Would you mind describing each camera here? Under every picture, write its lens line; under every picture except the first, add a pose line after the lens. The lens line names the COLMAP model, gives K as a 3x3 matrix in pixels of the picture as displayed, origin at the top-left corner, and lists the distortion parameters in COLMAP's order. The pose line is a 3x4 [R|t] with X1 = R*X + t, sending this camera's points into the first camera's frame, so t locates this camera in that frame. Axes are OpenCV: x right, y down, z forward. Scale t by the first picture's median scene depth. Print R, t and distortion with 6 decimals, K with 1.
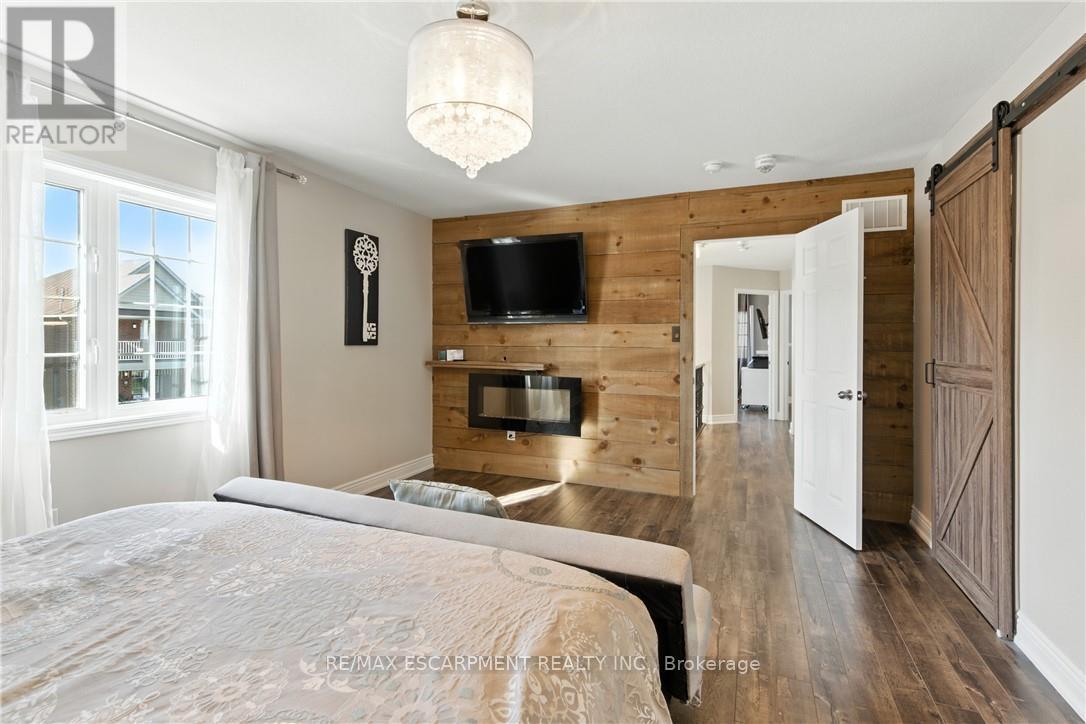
lens RADIAL K [[505.8, 0, 542.9], [0, 505.8, 353.4], [0, 0, 1]] dist [0.008481, -0.004513]
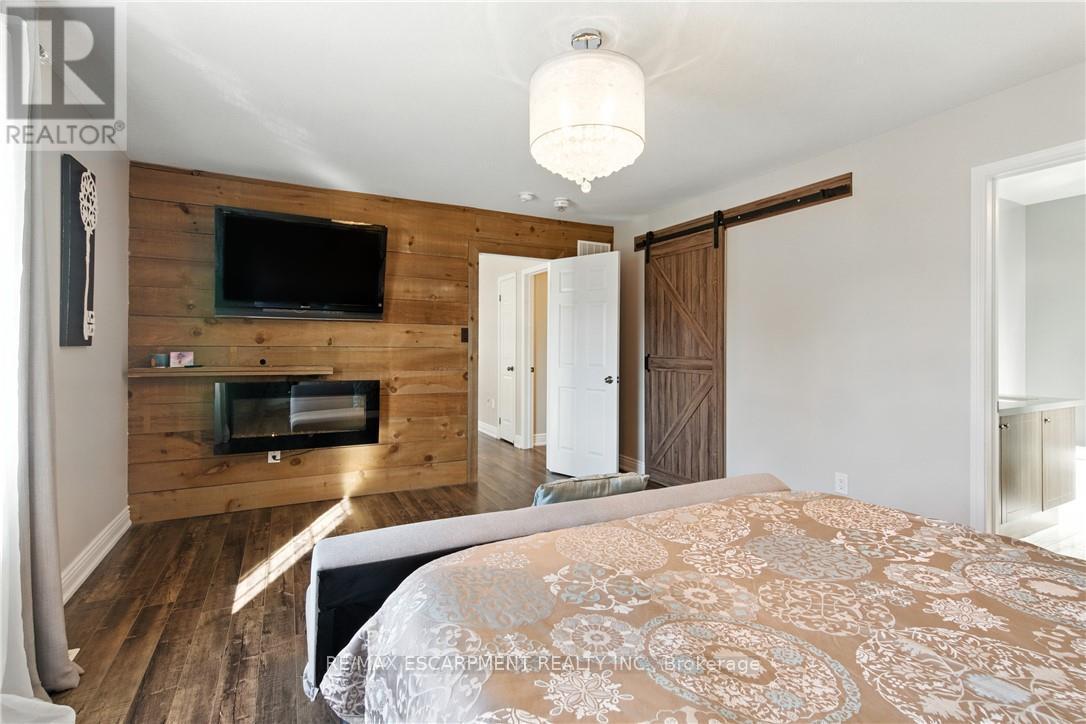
lens RADIAL K [[505.8, 0, 544.3], [0, 505.8, 351.3], [0, 0, 1]] dist [0.008481, -0.004513]
pose [[0.643071, -0.010991, 0.765728, -0.449998], [0.012318, 0.999916, 0.004008, -0.005196], [-0.765708, 0.006855, 0.643152, 0.161060]]
